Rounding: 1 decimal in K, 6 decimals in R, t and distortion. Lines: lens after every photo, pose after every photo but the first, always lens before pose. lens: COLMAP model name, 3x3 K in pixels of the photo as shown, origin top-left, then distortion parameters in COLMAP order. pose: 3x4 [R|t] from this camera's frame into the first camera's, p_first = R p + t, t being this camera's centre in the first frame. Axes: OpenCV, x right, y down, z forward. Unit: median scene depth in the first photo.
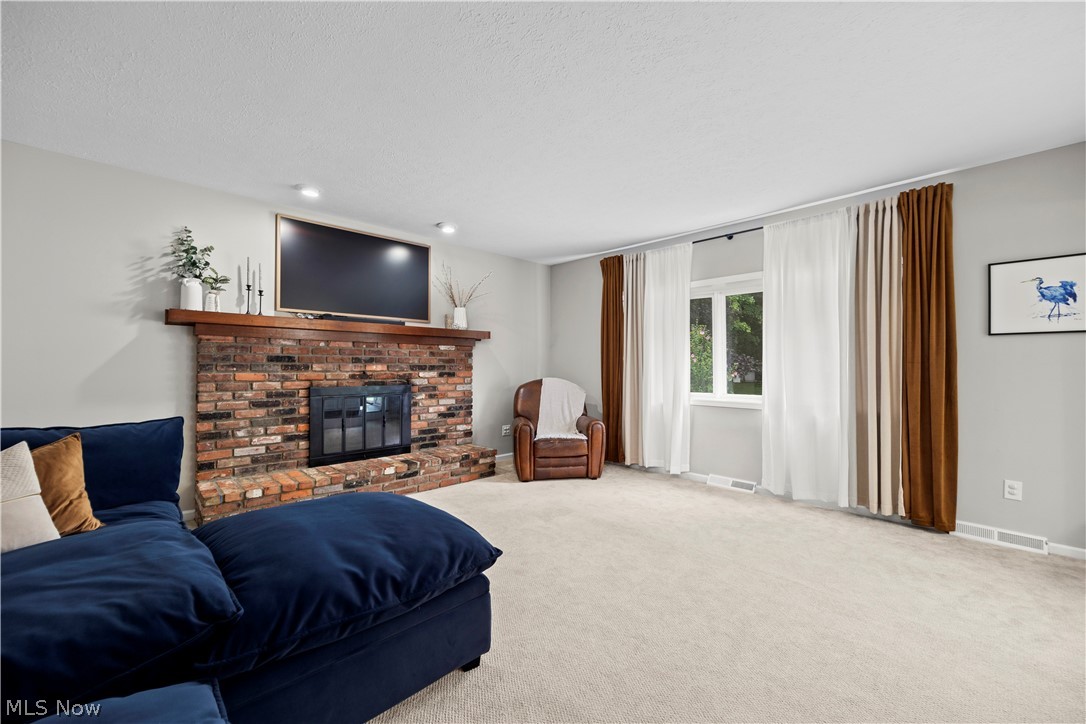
lens RADIAL K [[433.8, 0, 544.1], [0, 433.8, 369.8], [0, 0, 1]] dist [-0.001953, 0.000018]
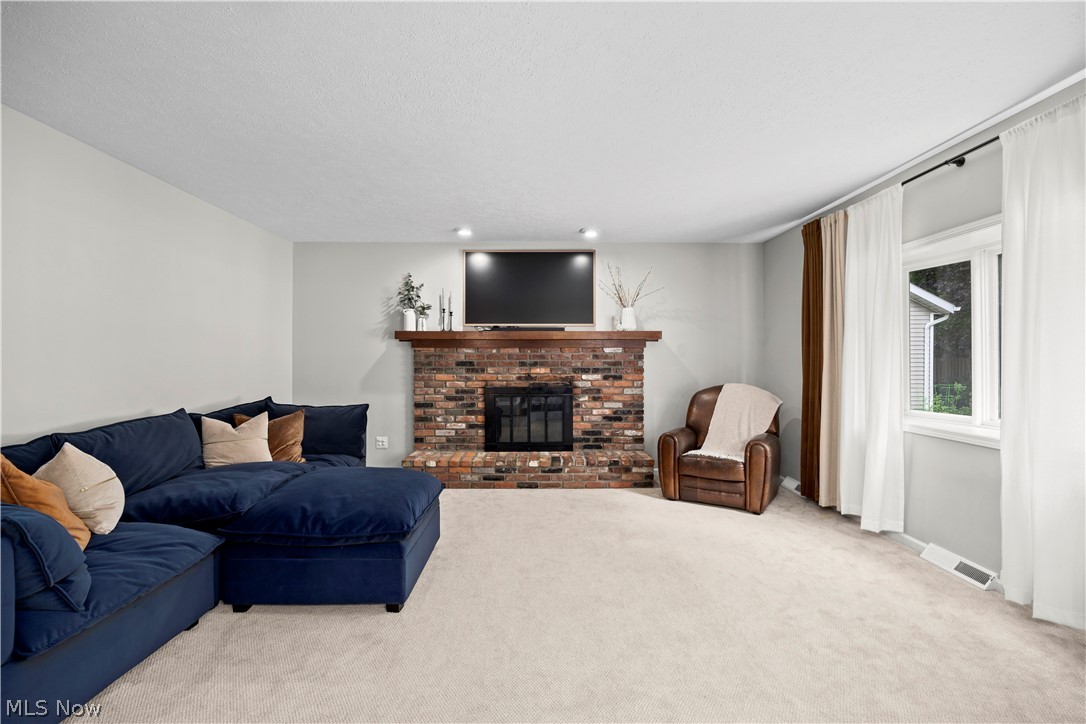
lens RADIAL K [[473.9, 0, 536.9], [0, 473.9, 373.8], [0, 0, 1]] dist [-0.027628, -0.000050]
pose [[0.722758, 0.015411, -0.690929, 0.470351], [-0.002728, 0.999807, 0.019446, -0.021323], [0.691095, -0.012170, 0.722661, 0.124749]]
